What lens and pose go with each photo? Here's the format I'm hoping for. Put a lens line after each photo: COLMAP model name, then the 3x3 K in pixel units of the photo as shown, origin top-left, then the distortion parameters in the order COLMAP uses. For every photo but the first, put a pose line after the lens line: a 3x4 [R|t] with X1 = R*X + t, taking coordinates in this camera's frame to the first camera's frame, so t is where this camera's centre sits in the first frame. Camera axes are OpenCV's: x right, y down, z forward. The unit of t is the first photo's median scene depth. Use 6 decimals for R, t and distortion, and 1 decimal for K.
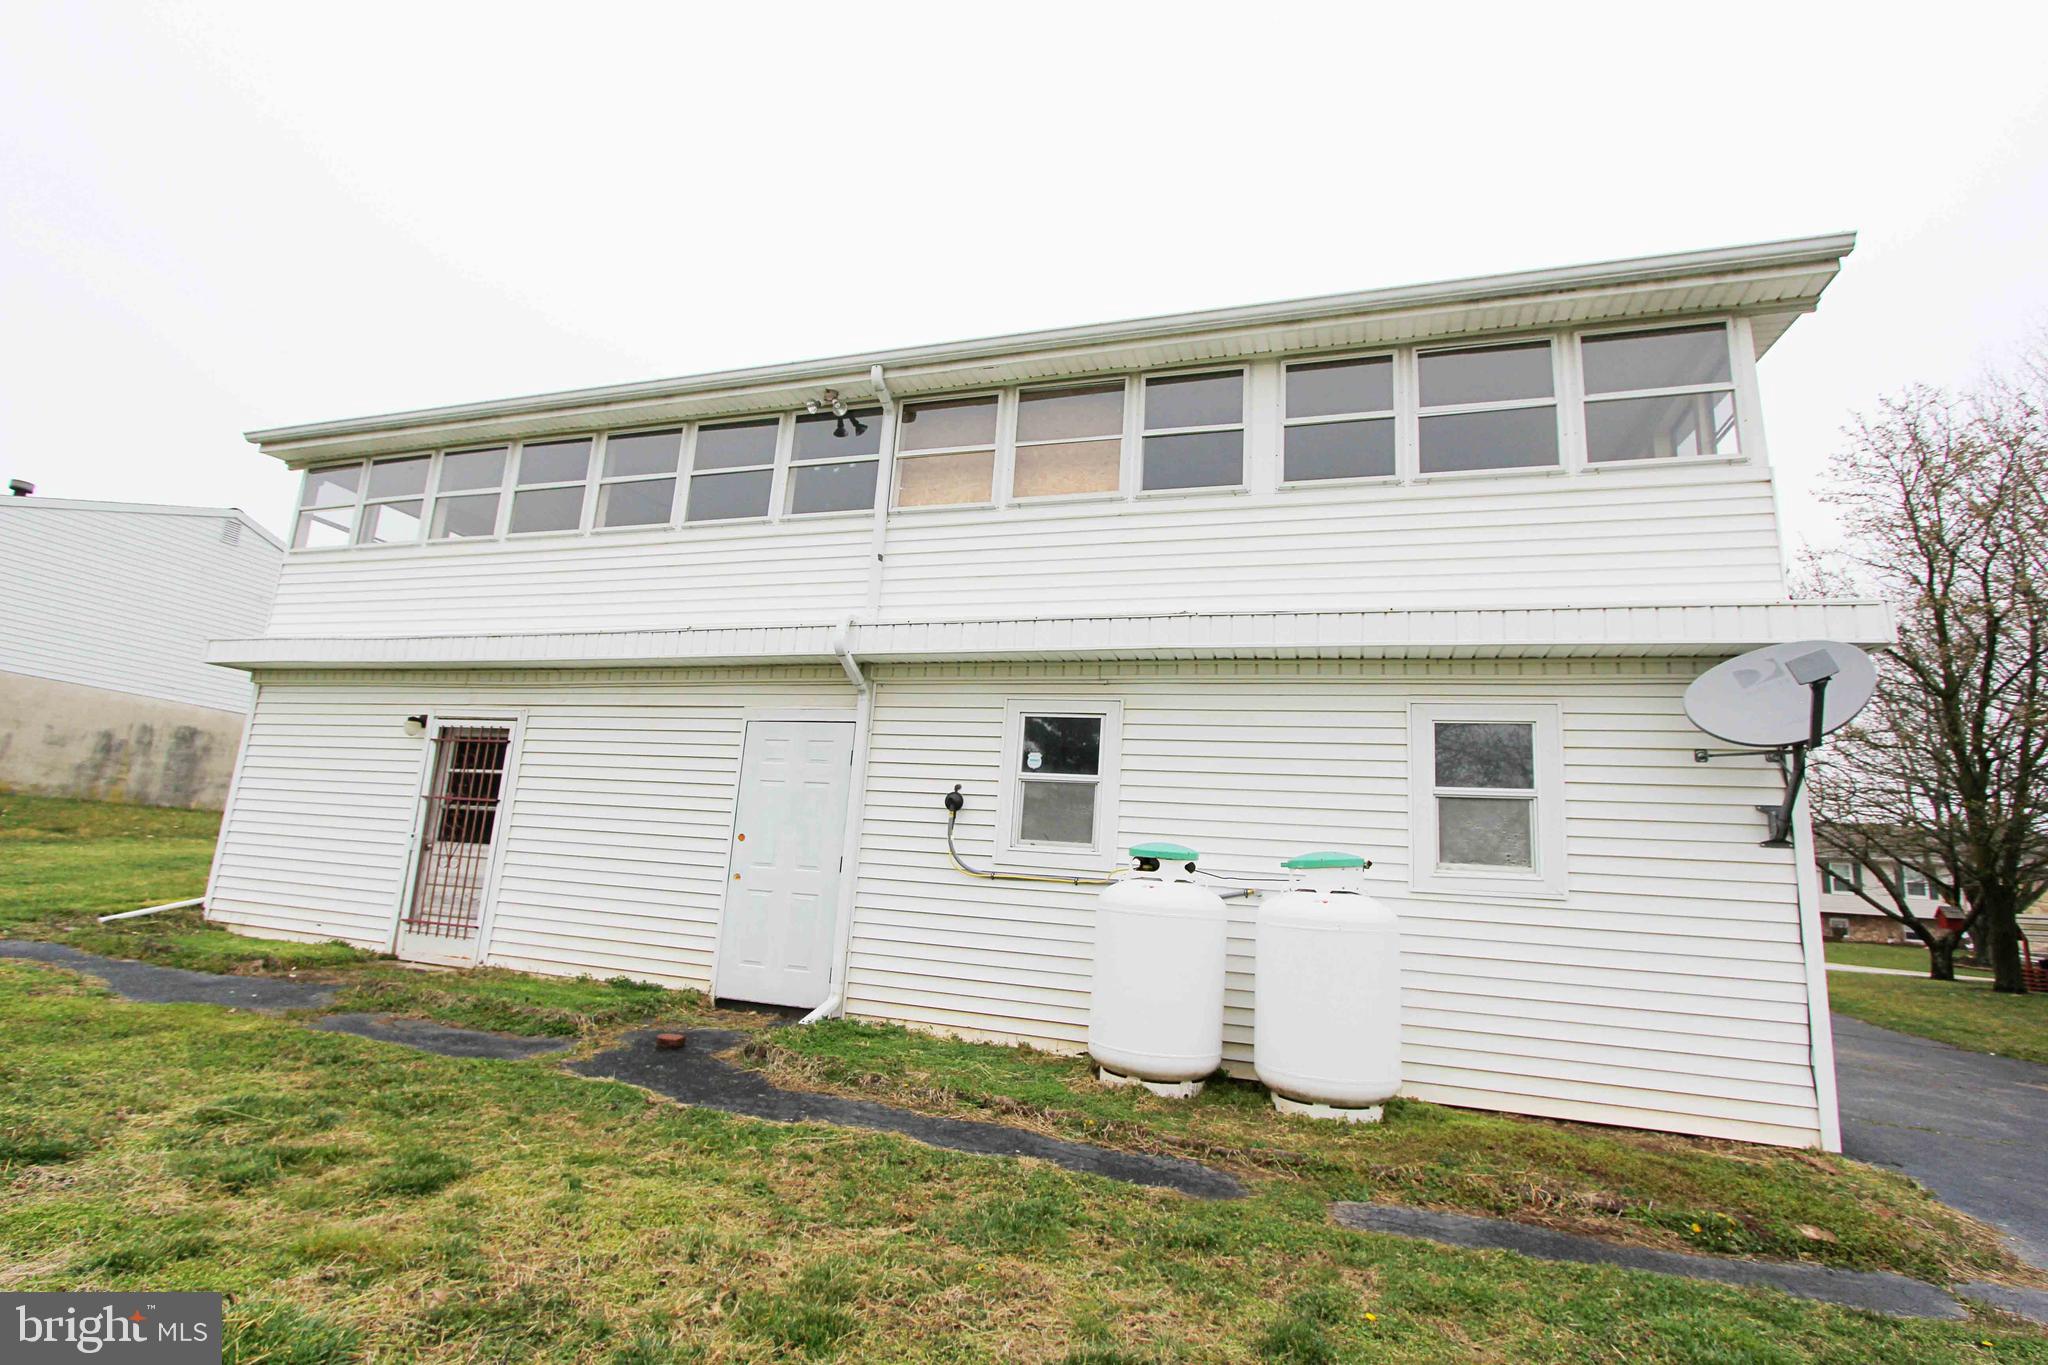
lens RADIAL K [[937.9, 0, 1024.0], [0, 937.9, 682.5], [0, 0, 1]] dist [-0.023105, 0.000215]
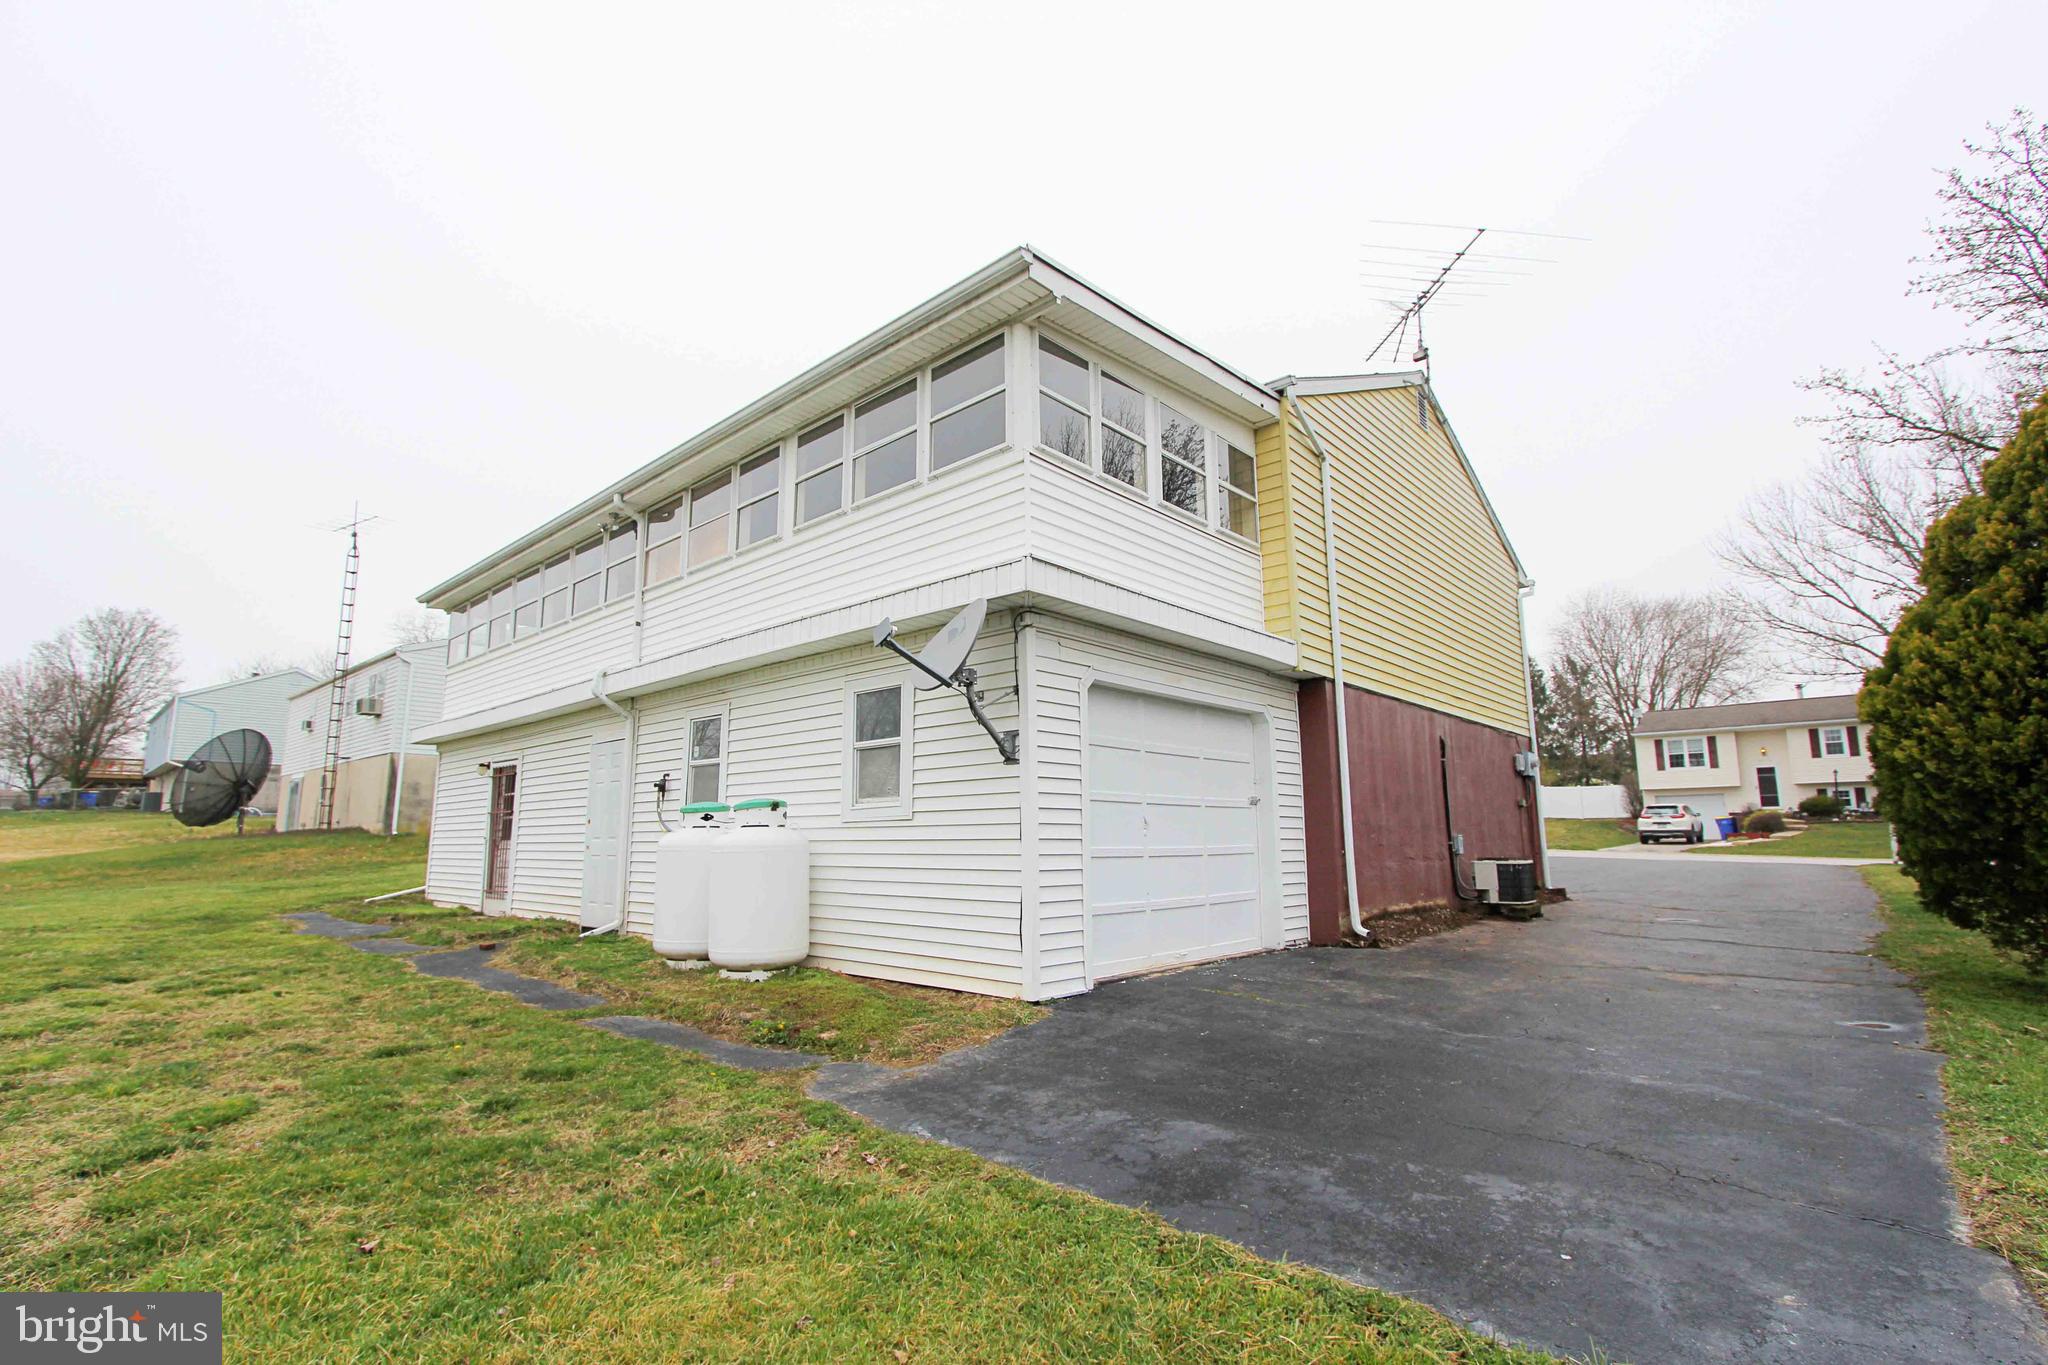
lens RADIAL K [[937.9, 0, 1024.0], [0, 937.9, 682.5], [0, 0, 1]] dist [-0.023105, 0.000215]
pose [[0.908220, -0.143799, -0.393012, 1.033194], [0.156646, 0.987655, 0.000624, 0.054436], [0.388071, -0.062131, 0.919533, -0.114211]]
